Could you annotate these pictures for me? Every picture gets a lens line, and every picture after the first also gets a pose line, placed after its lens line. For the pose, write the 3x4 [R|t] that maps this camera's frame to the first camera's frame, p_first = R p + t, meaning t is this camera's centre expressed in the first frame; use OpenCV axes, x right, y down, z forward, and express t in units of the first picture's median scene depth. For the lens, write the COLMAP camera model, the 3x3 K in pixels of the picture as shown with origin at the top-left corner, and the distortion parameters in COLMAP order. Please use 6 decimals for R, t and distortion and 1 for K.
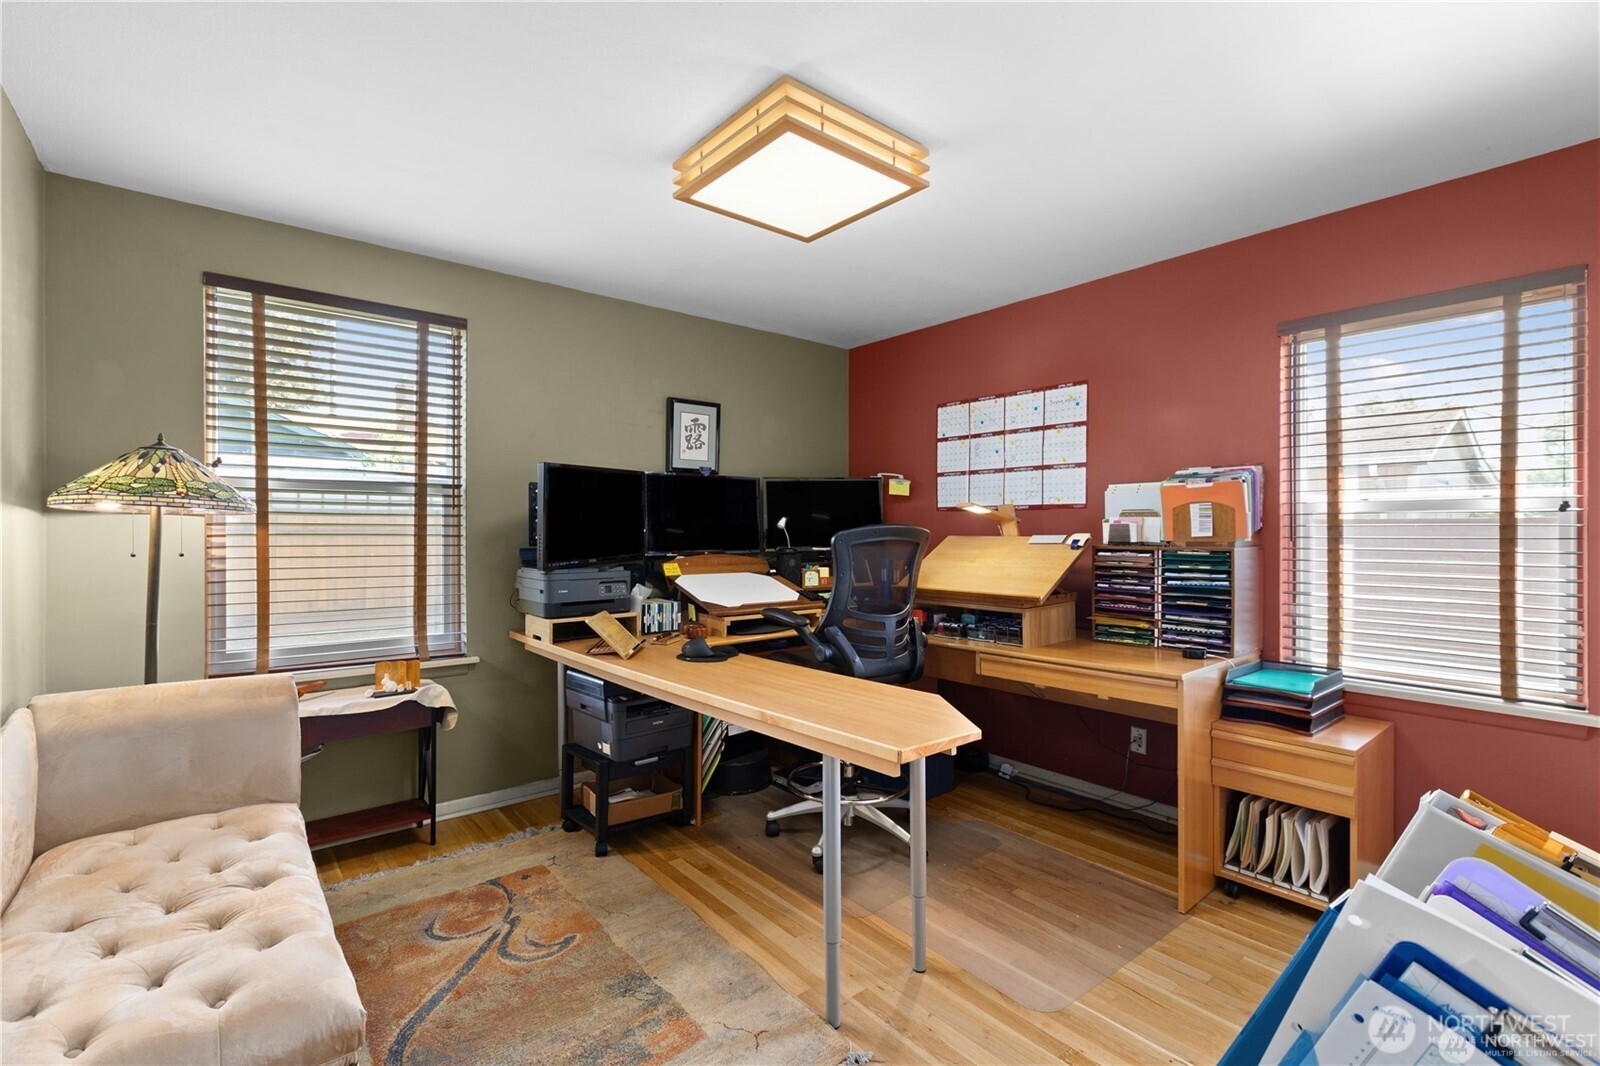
lens RADIAL K [[720.7, 0, 789.1], [0, 720.7, 530.3], [0, 0, 1]] dist [0.000621, 0.000110]
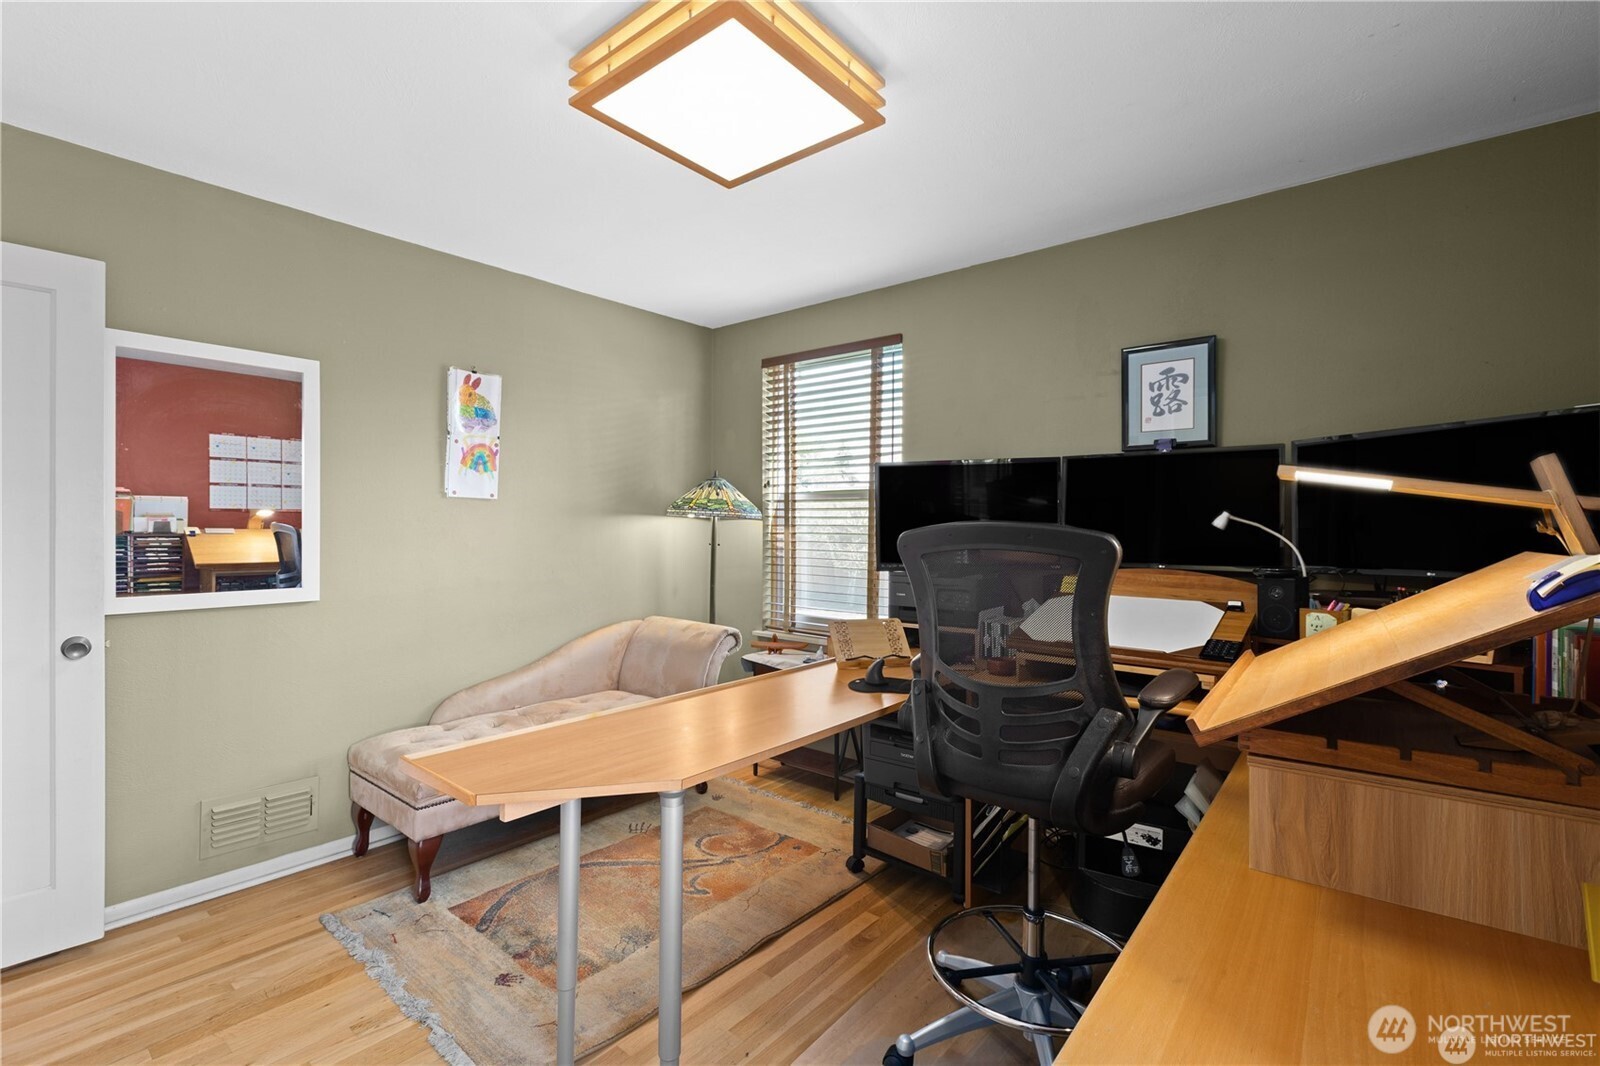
lens RADIAL K [[720.7, 0, 789.1], [0, 720.7, 530.3], [0, 0, 1]] dist [0.000621, 0.000110]
pose [[0.188848, 0.004452, -0.981996, 0.538837], [-0.006818, 0.999972, 0.003222, -0.002754], [0.981983, 0.006087, 0.188873, 0.596369]]
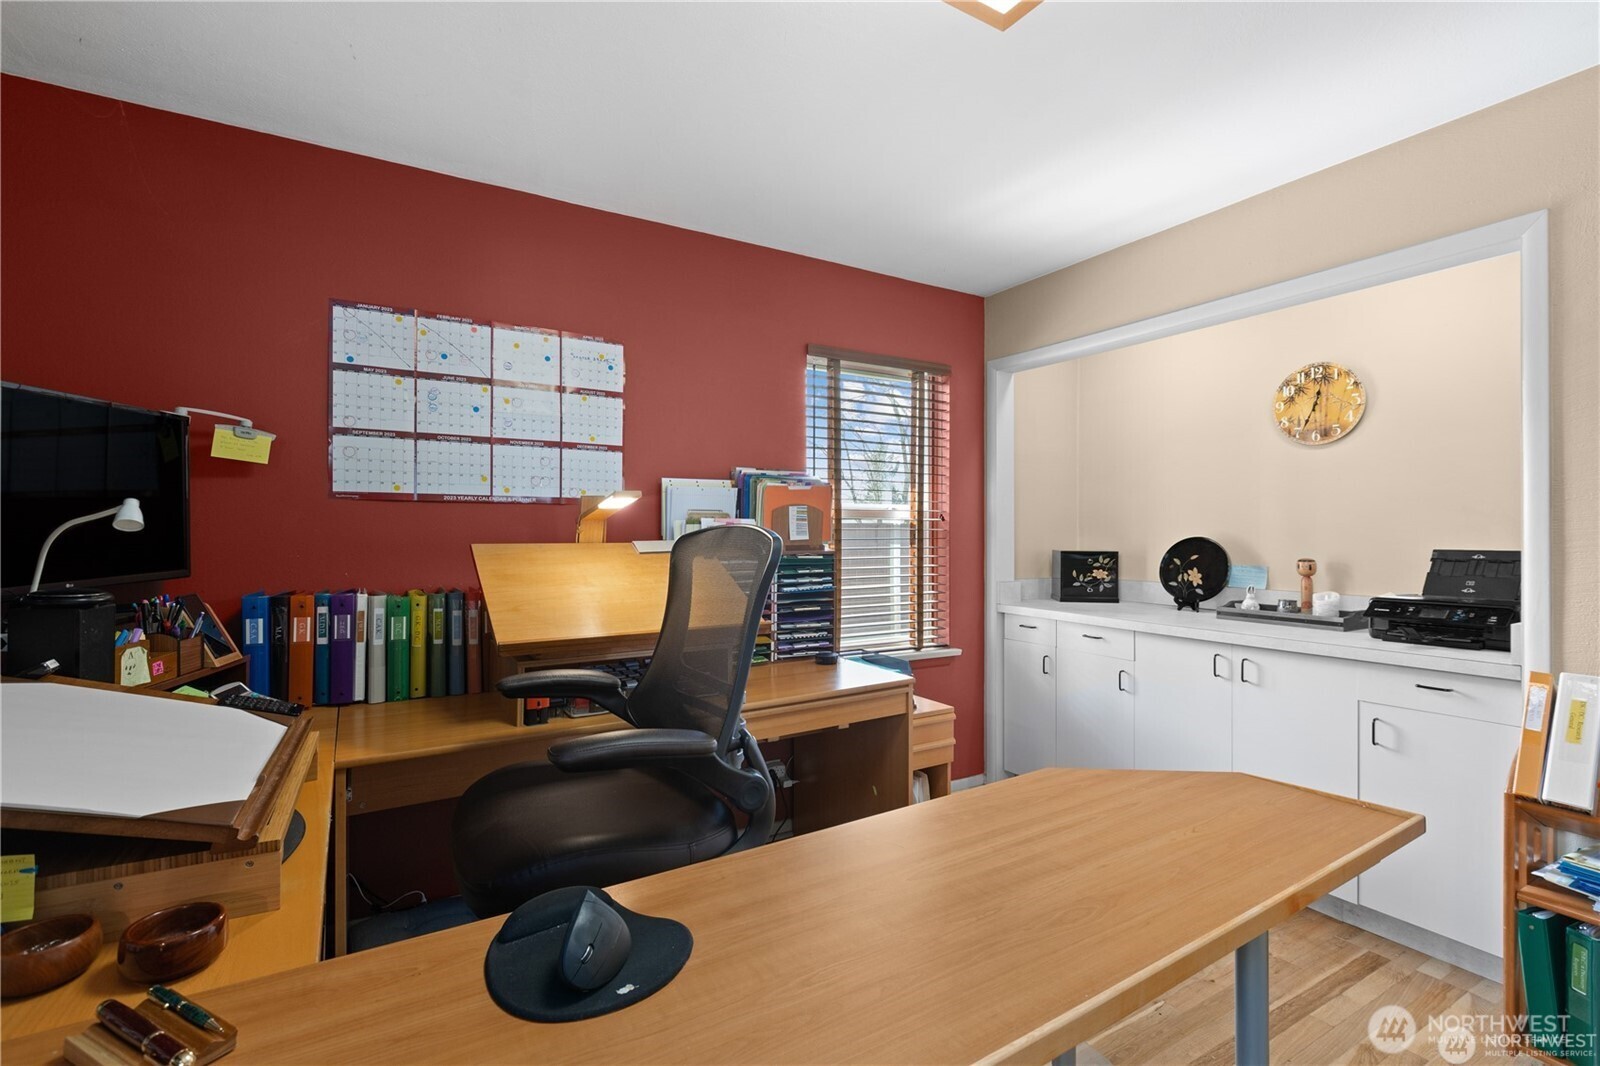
lens RADIAL K [[720.7, 0, 789.1], [0, 720.7, 530.3], [0, 0, 1]] dist [0.000621, 0.000110]
pose [[0.148327, 0.002881, 0.988934, -0.323596], [0.002016, 0.999993, -0.003216, -0.000954], [-0.988936, 0.002470, 0.148321, 0.702063]]
